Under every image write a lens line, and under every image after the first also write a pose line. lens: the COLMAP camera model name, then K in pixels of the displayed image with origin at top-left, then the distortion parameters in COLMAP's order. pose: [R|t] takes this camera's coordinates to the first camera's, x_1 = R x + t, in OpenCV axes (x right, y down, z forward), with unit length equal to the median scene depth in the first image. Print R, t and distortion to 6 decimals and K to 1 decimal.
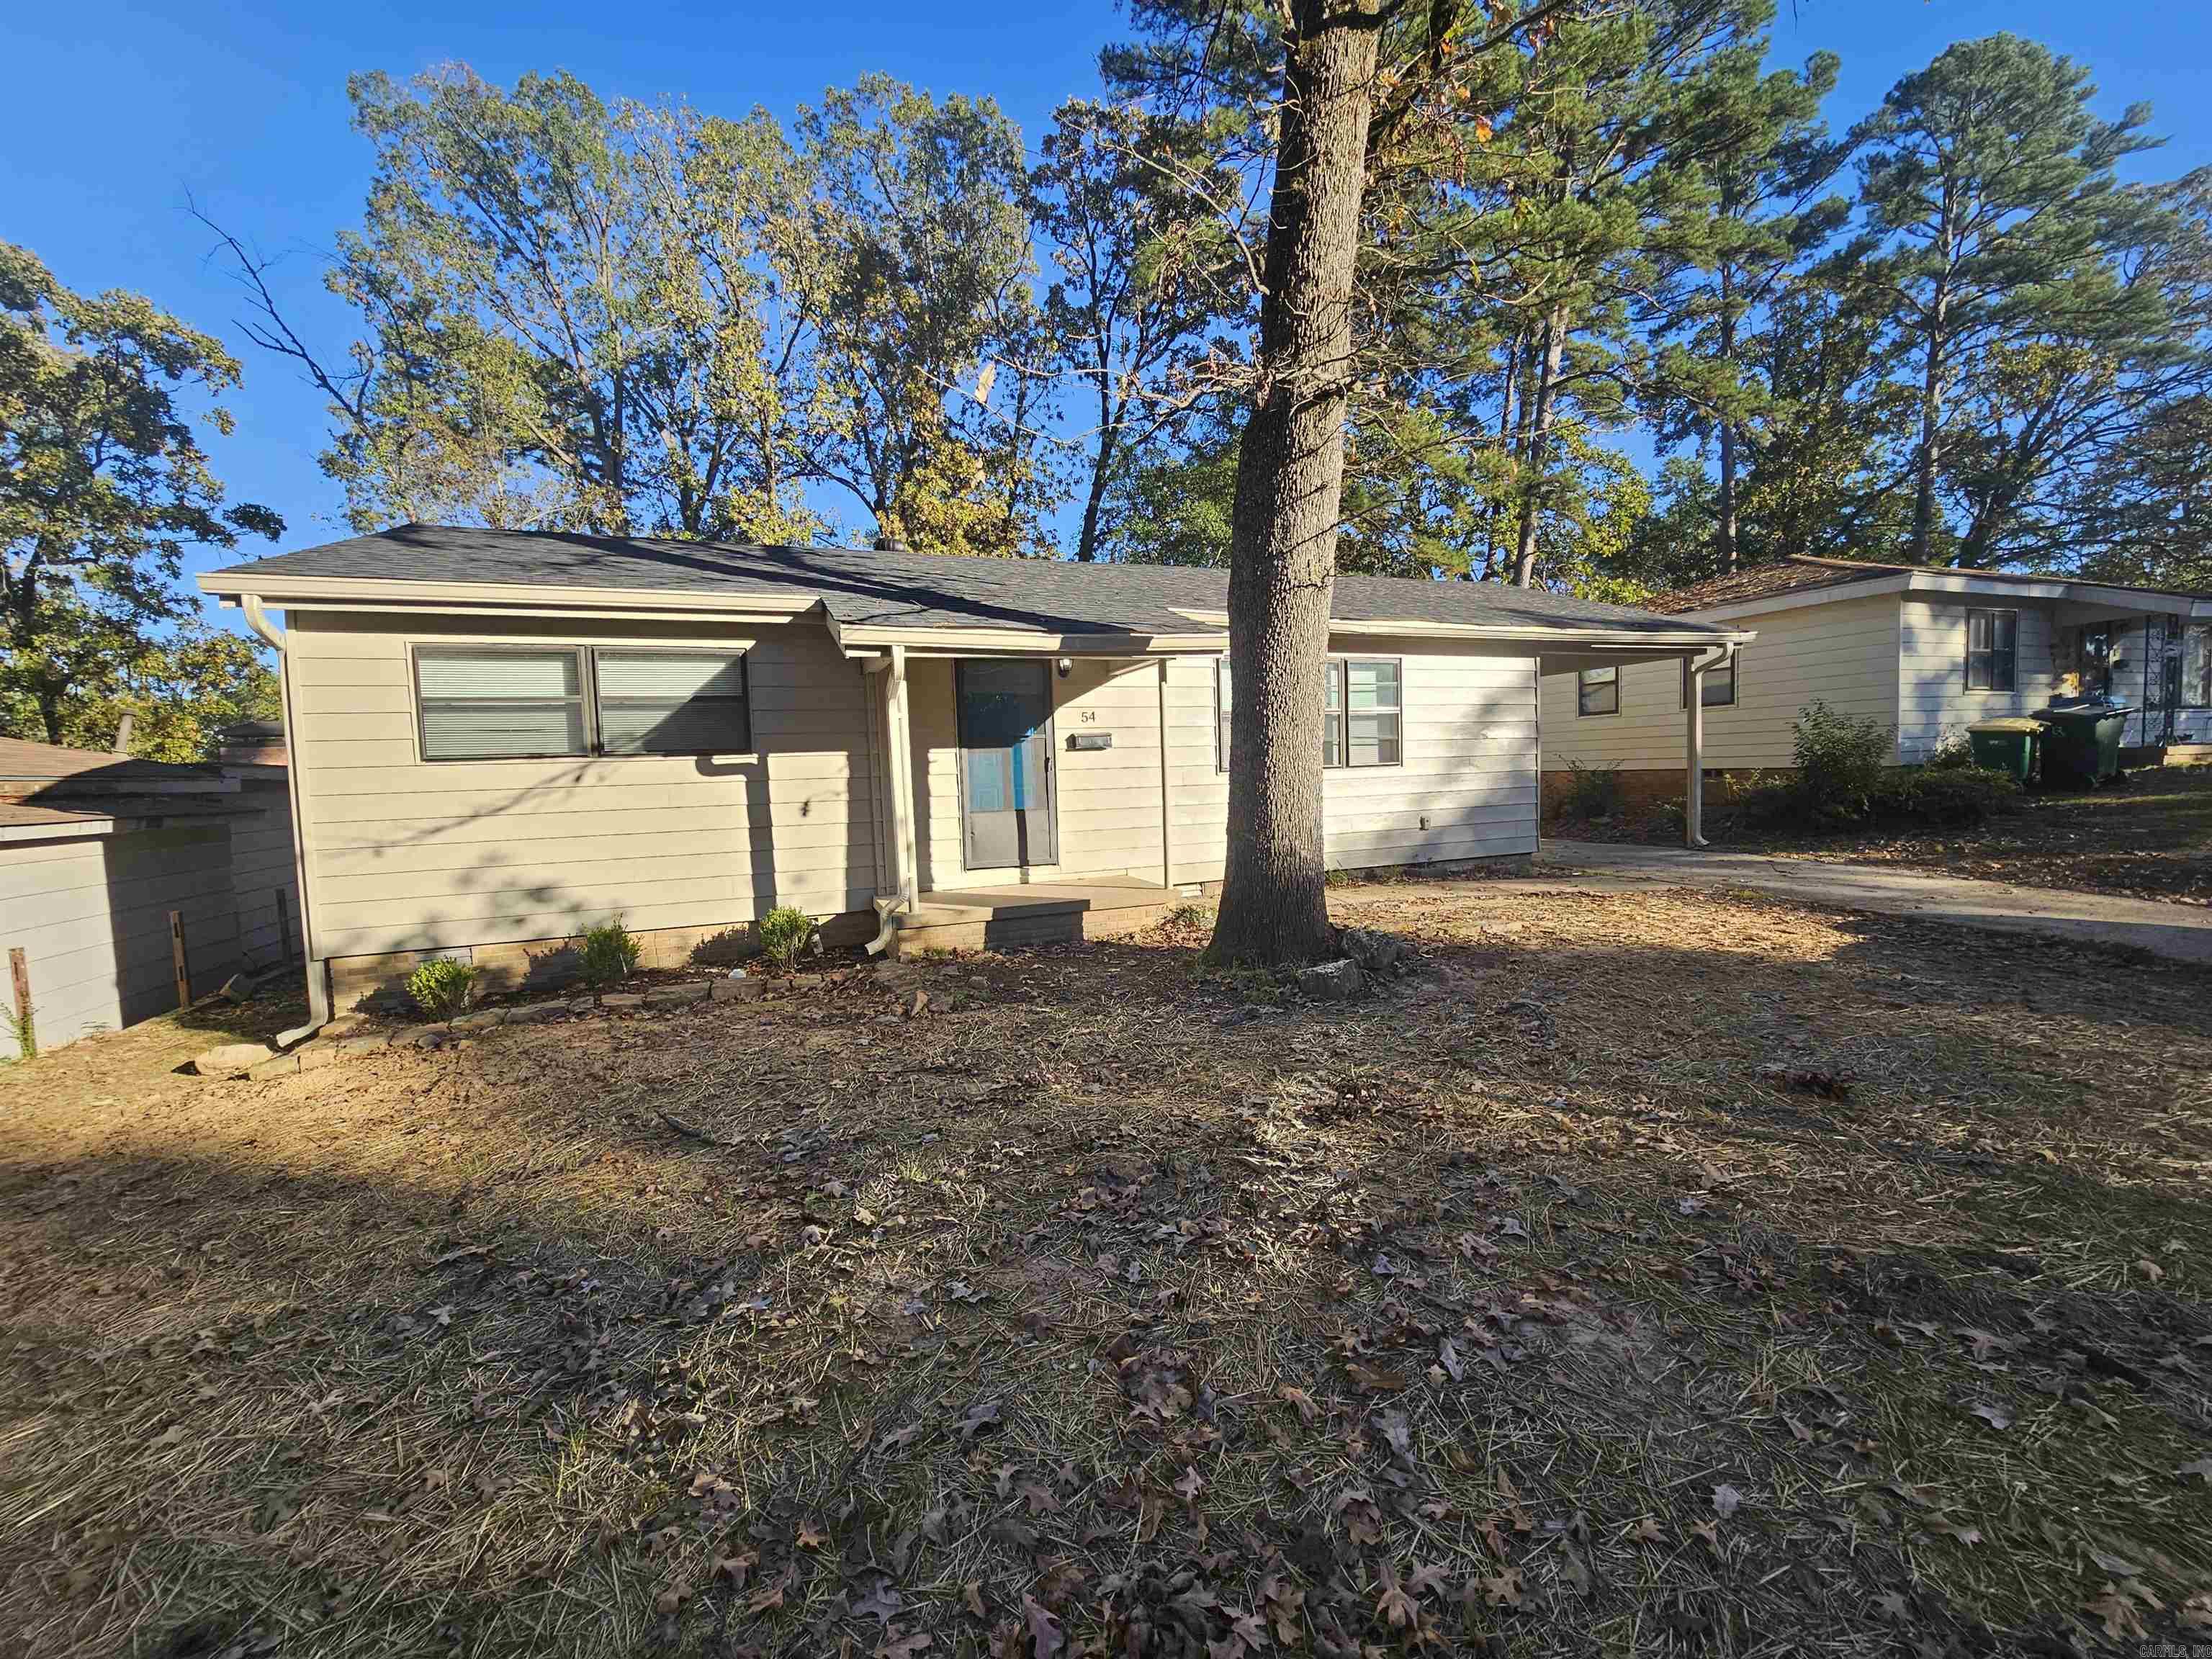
lens RADIAL K [[911.7, 0, 1101.0], [0, 911.7, 834.8], [0, 0, 1]] dist [-0.002974, 0.000918]
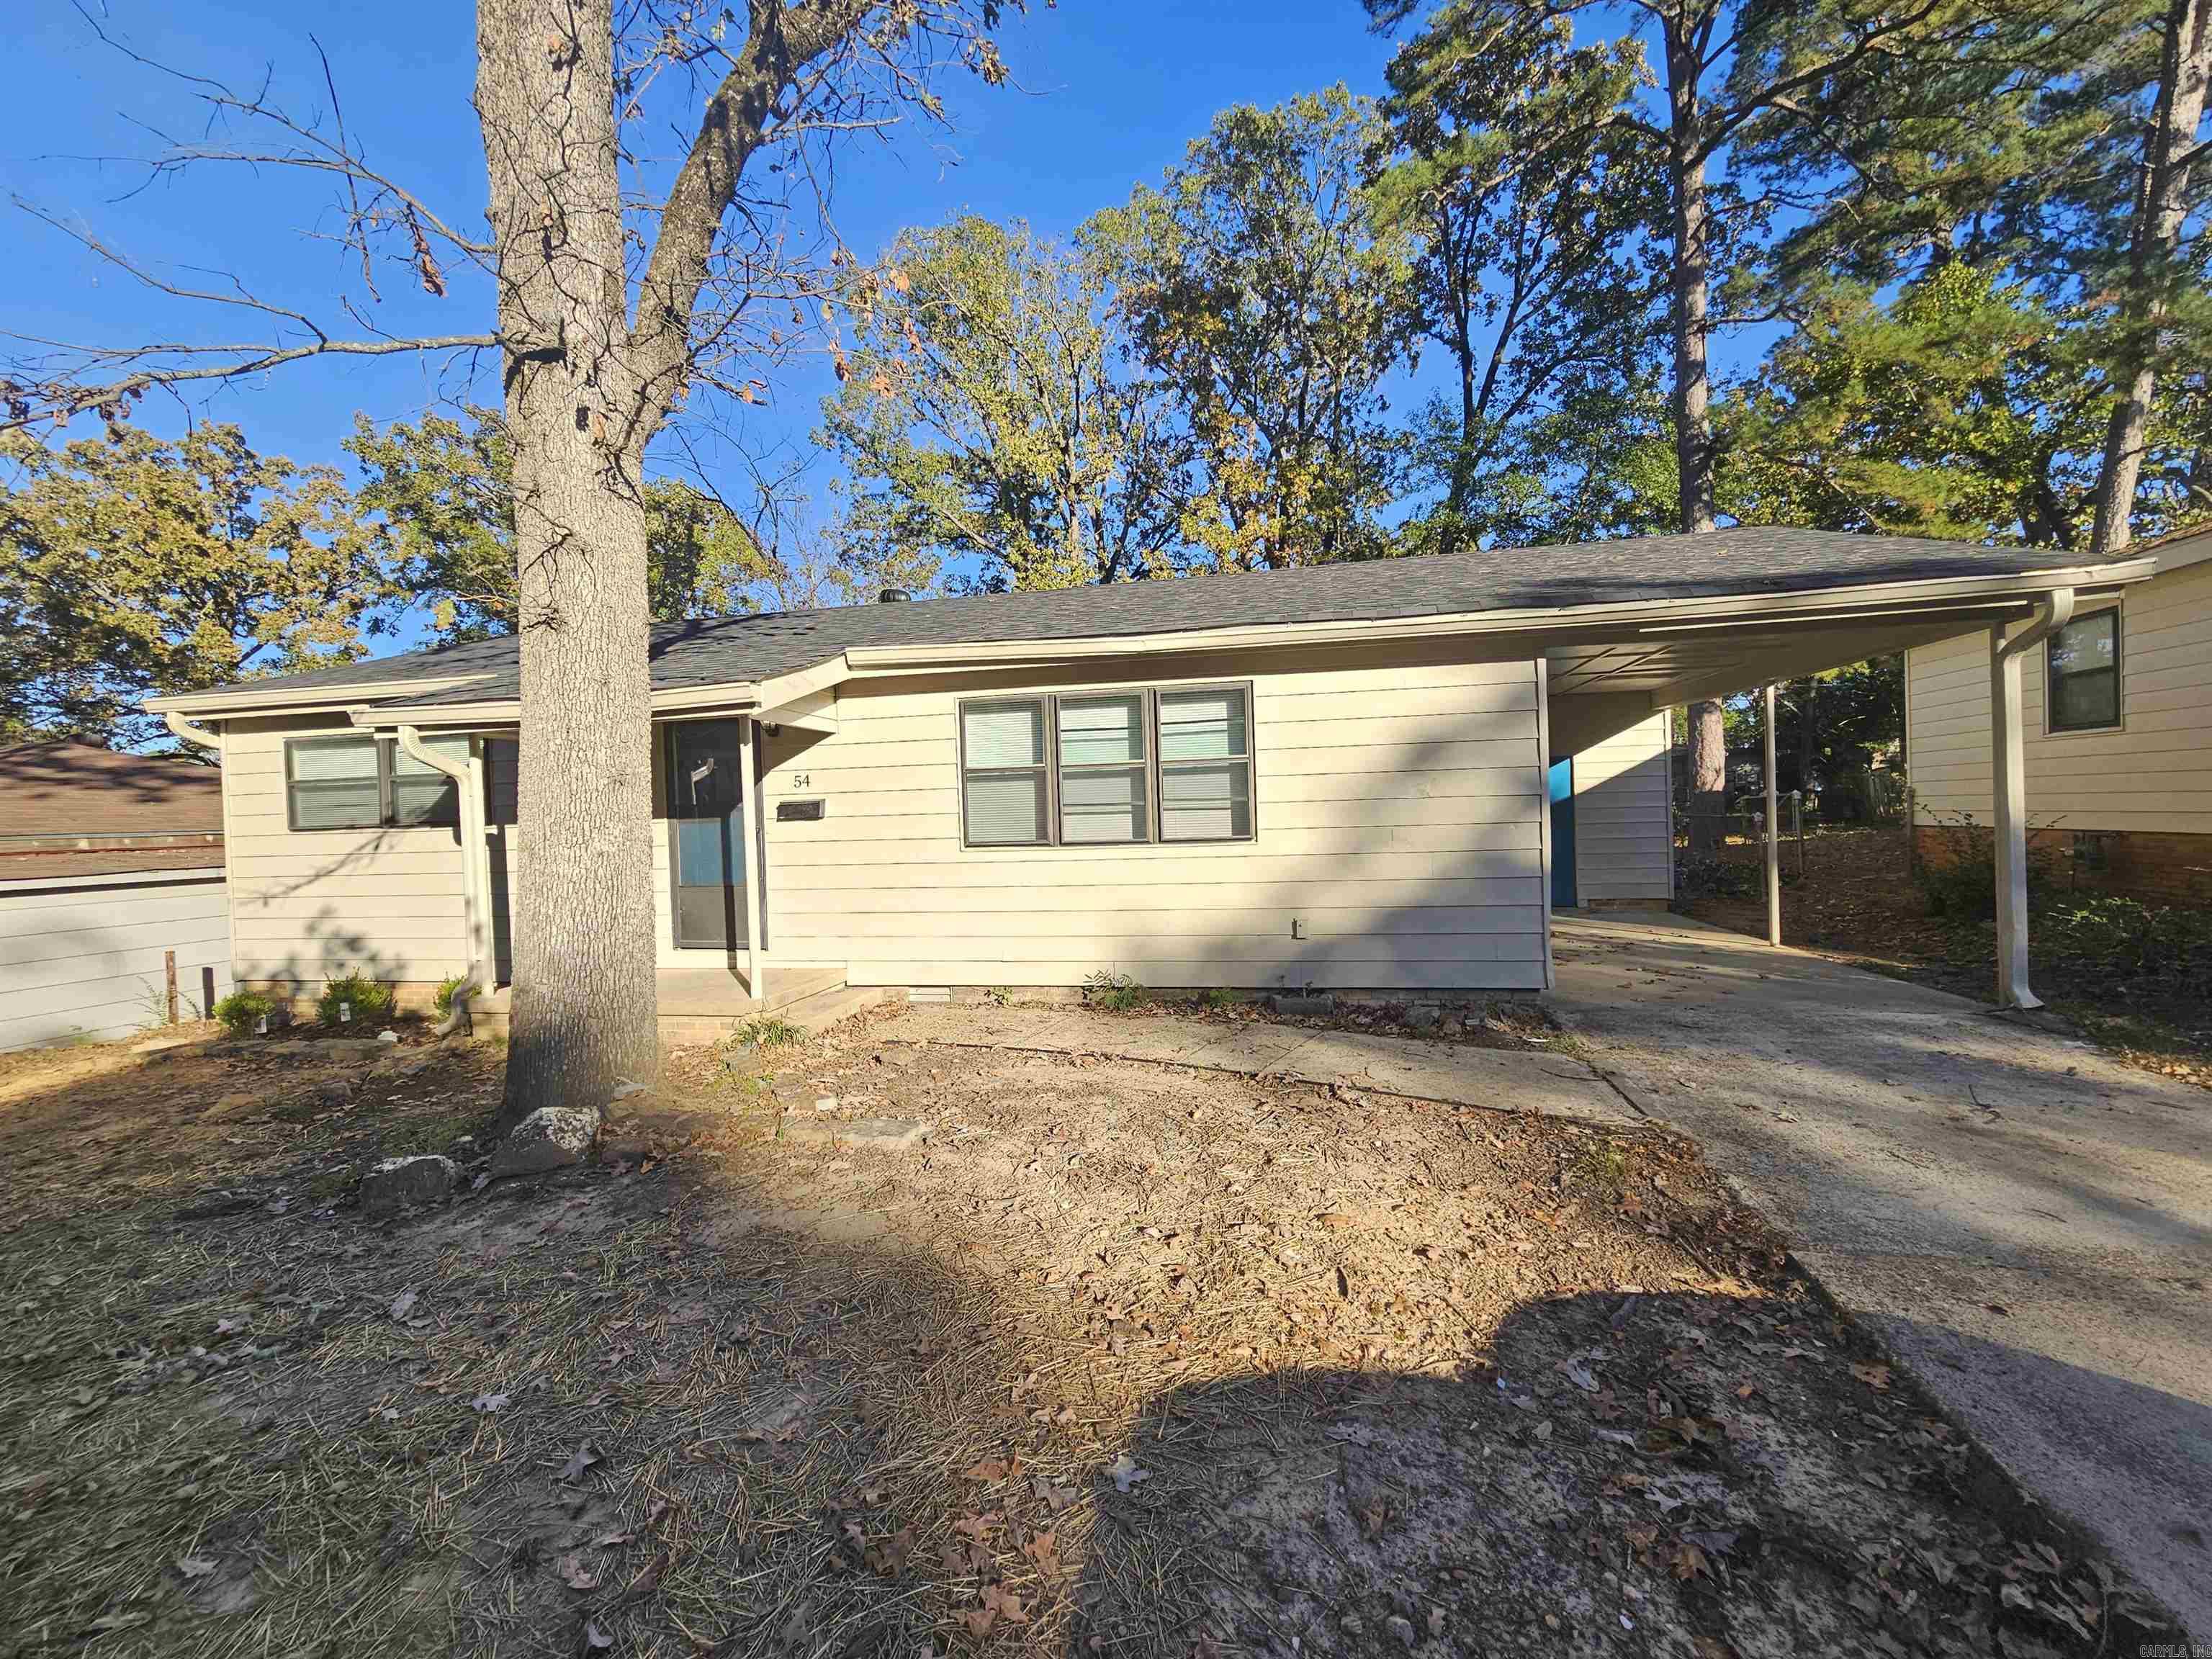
lens RADIAL K [[911.7, 0, 1119.4], [0, 911.7, 828.3], [0, 0, 1]] dist [-0.002974, 0.000918]
pose [[0.839322, 0.016651, -0.543380, 0.817203], [-0.035998, 0.999039, -0.024990, -0.086633], [0.542442, 0.040535, 0.839115, 0.518688]]
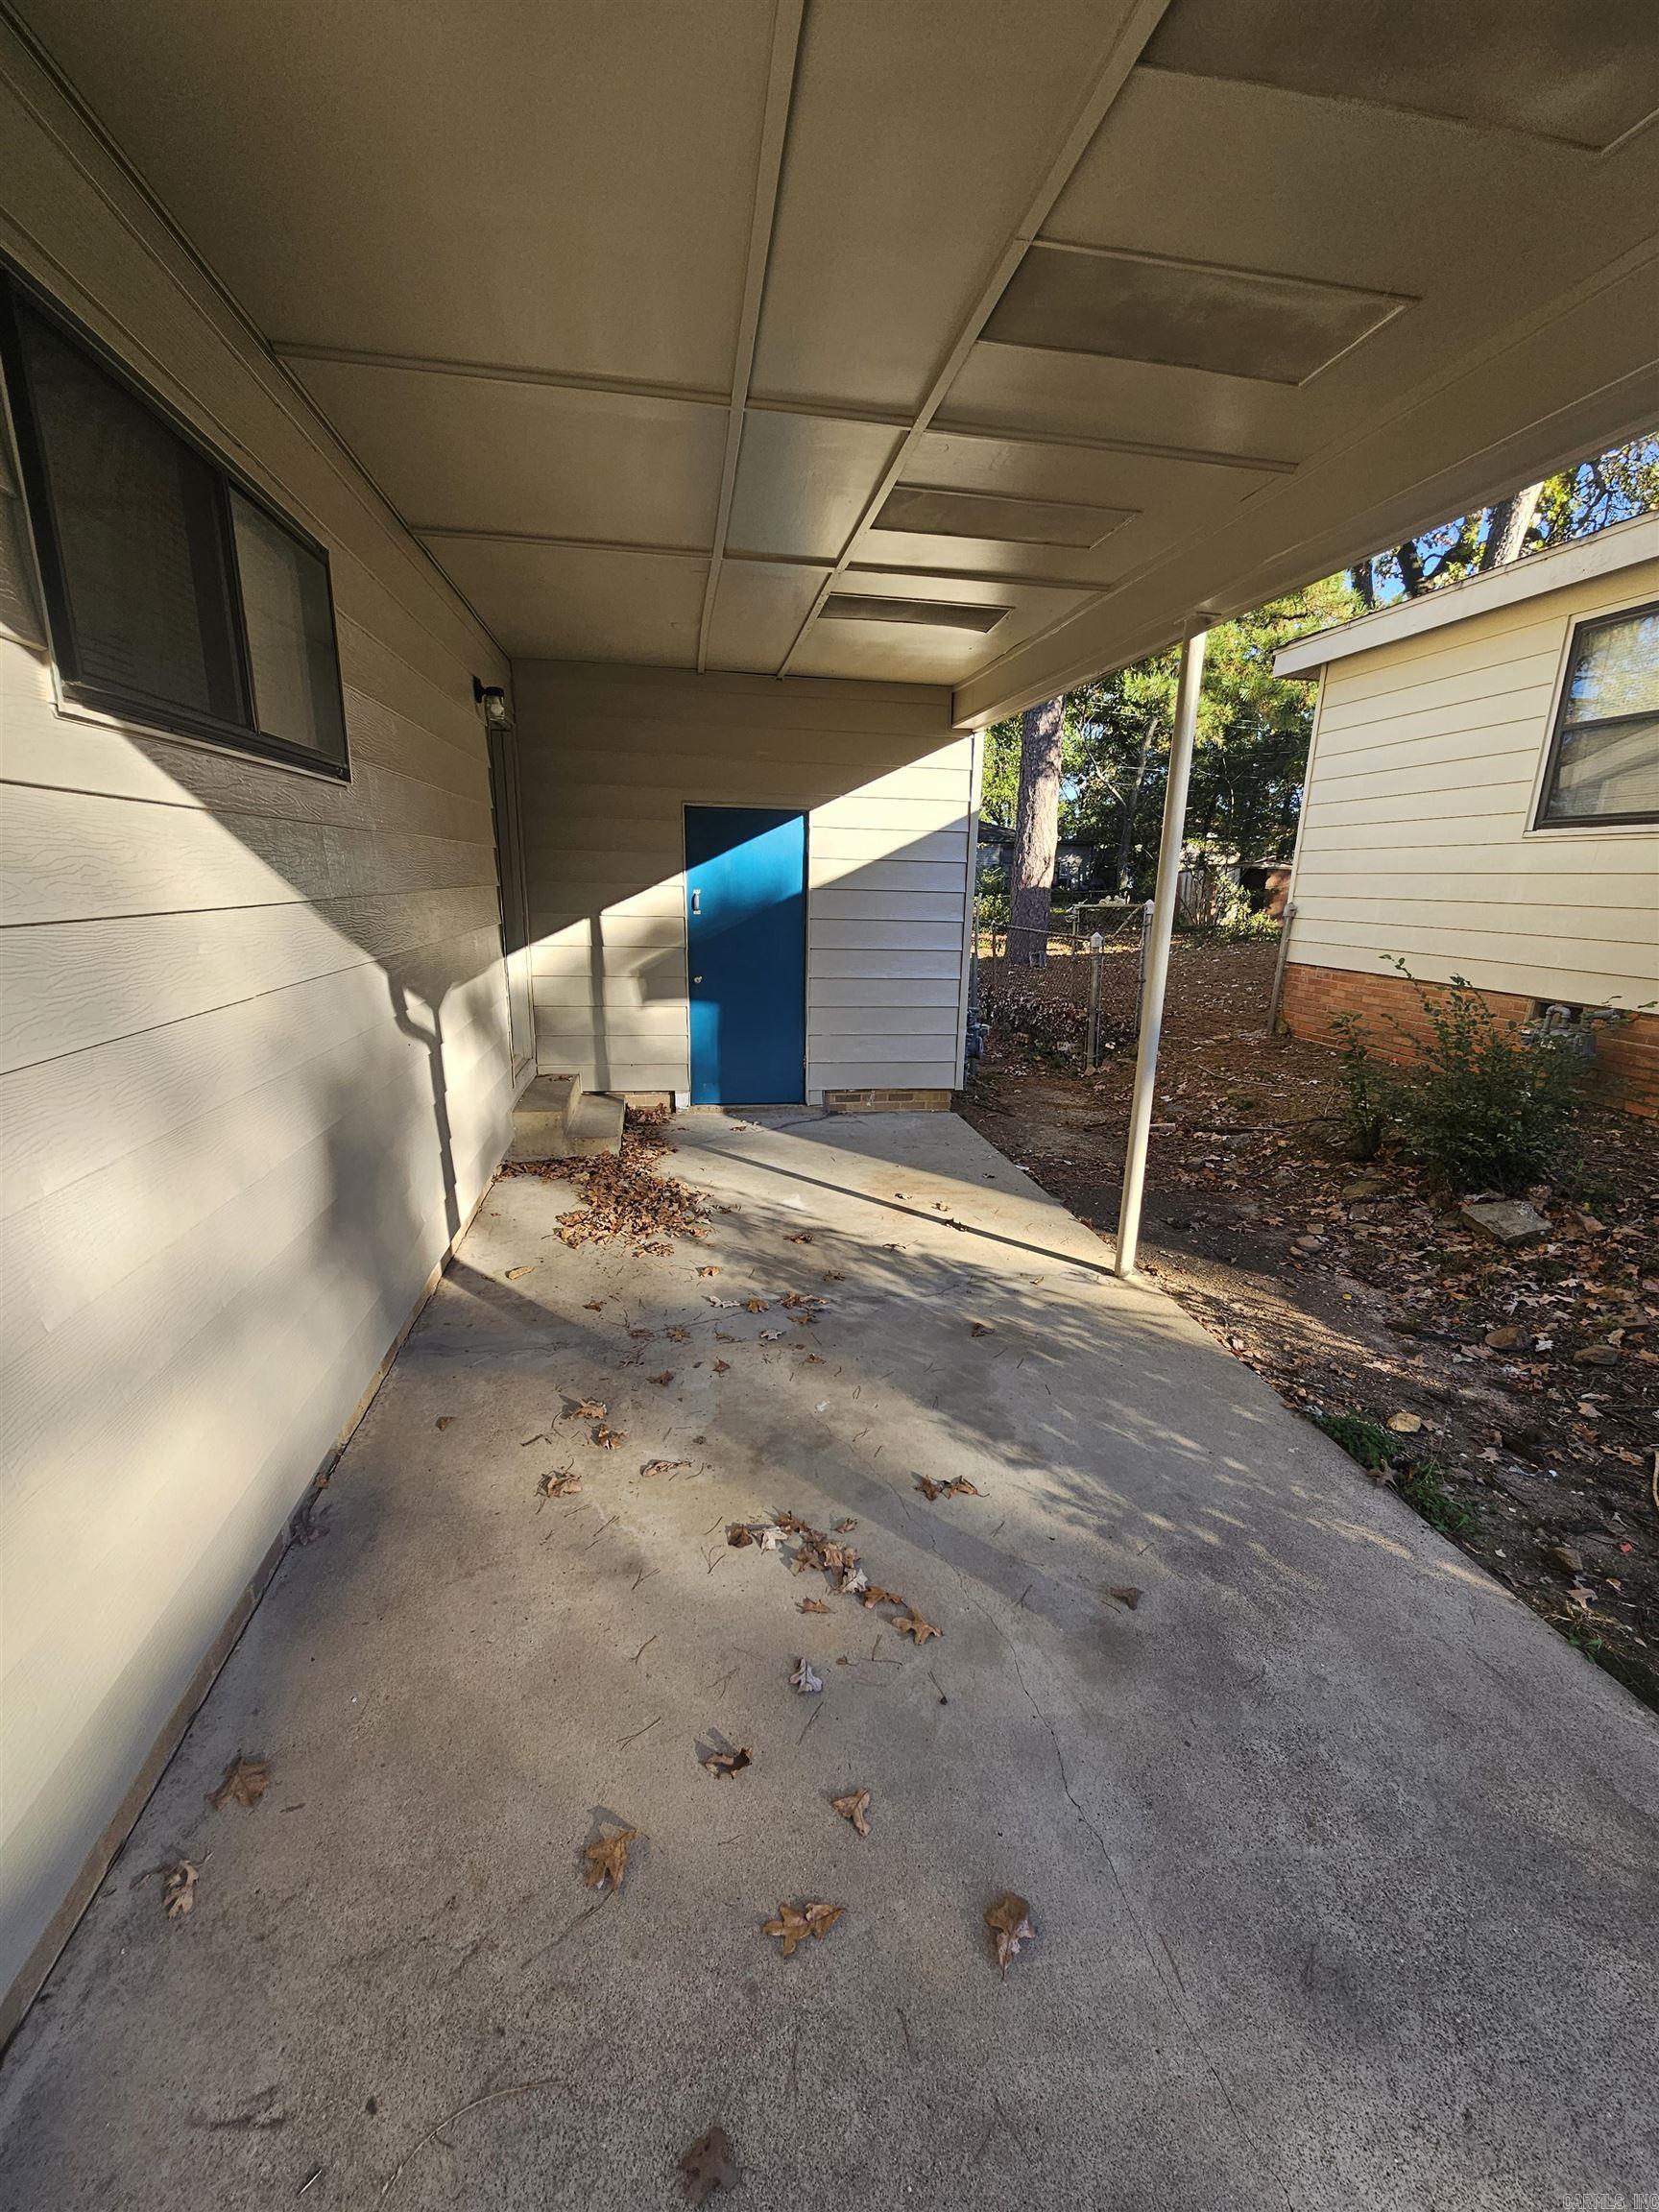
lens RADIAL K [[911.7, 0, 833.7], [0, 911.7, 1101.6], [0, 0, 1]] dist [-0.002974, 0.000918]
pose [[0.975865, 0.106349, -0.190731, 0.816678], [-0.072523, 0.981661, 0.176303, -0.132079], [0.205982, -0.158216, 0.965681, 1.016538]]
